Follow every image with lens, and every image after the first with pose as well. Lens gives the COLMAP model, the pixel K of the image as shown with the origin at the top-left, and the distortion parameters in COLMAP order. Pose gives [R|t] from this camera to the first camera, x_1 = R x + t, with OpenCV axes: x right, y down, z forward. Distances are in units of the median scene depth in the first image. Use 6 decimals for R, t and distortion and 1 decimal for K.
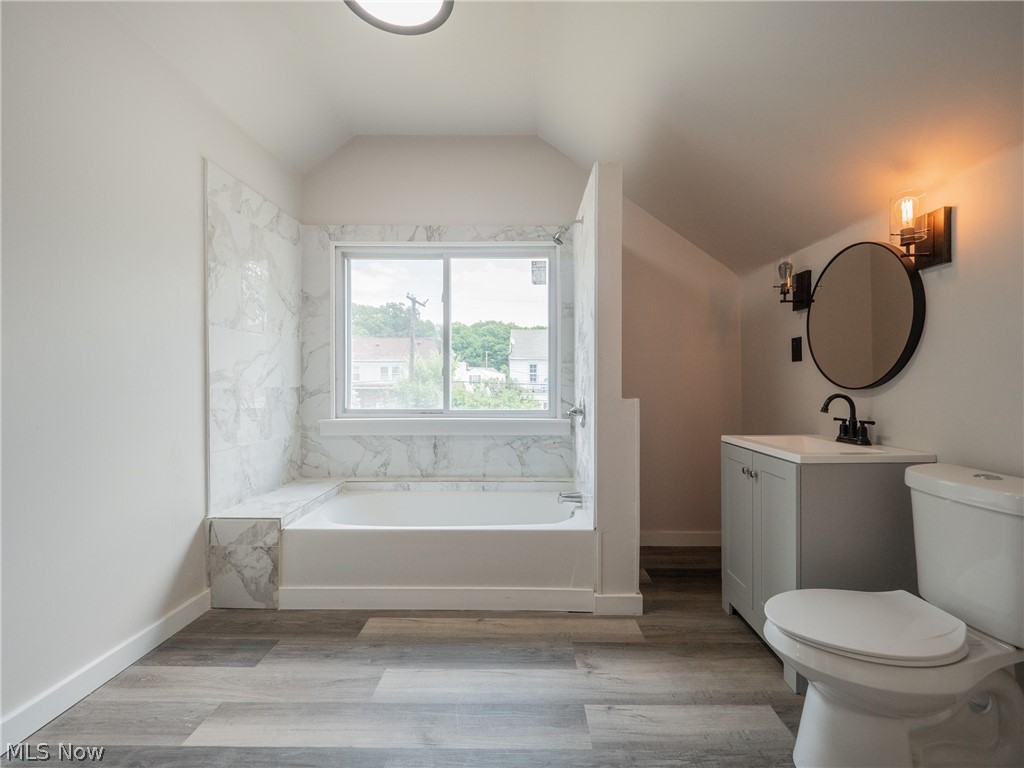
lens RADIAL K [[437.0, 0, 519.6], [0, 437.0, 385.2], [0, 0, 1]] dist [-0.001832, -0.004540]
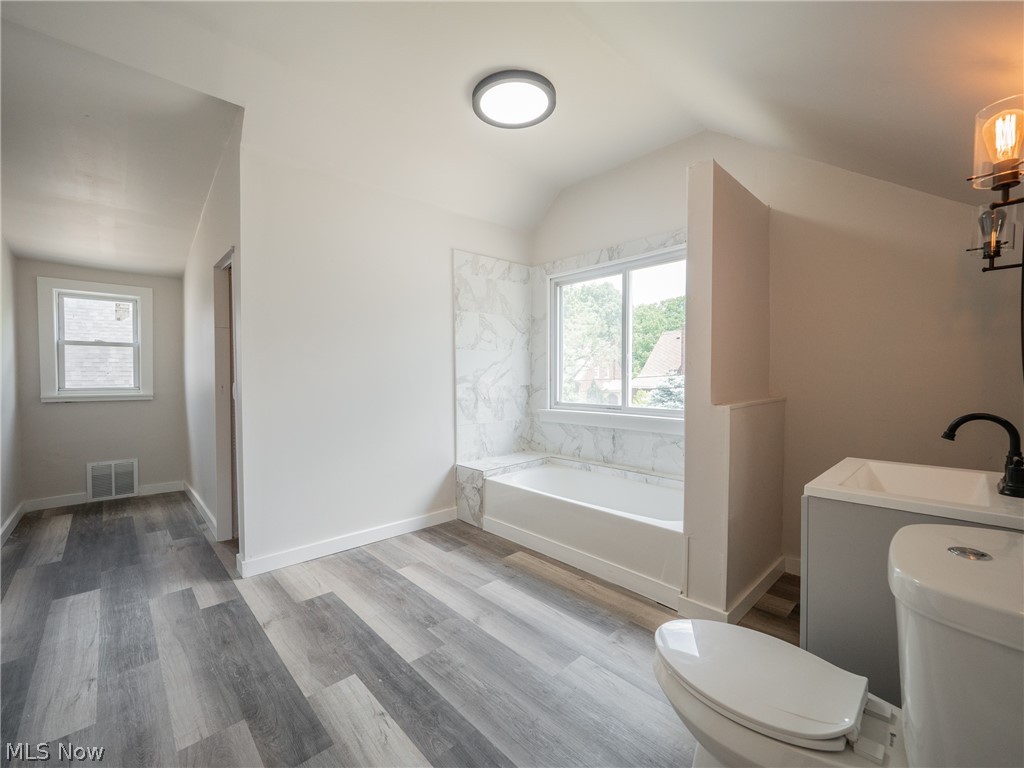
lens RADIAL K [[437.0, 0, 521.7], [0, 437.0, 381.2], [0, 0, 1]] dist [-0.001832, -0.004540]
pose [[0.686751, 0.007831, -0.726851, 0.644862], [0.004114, 0.999884, 0.014659, -0.037537], [0.726881, -0.013057, 0.686639, 0.034413]]
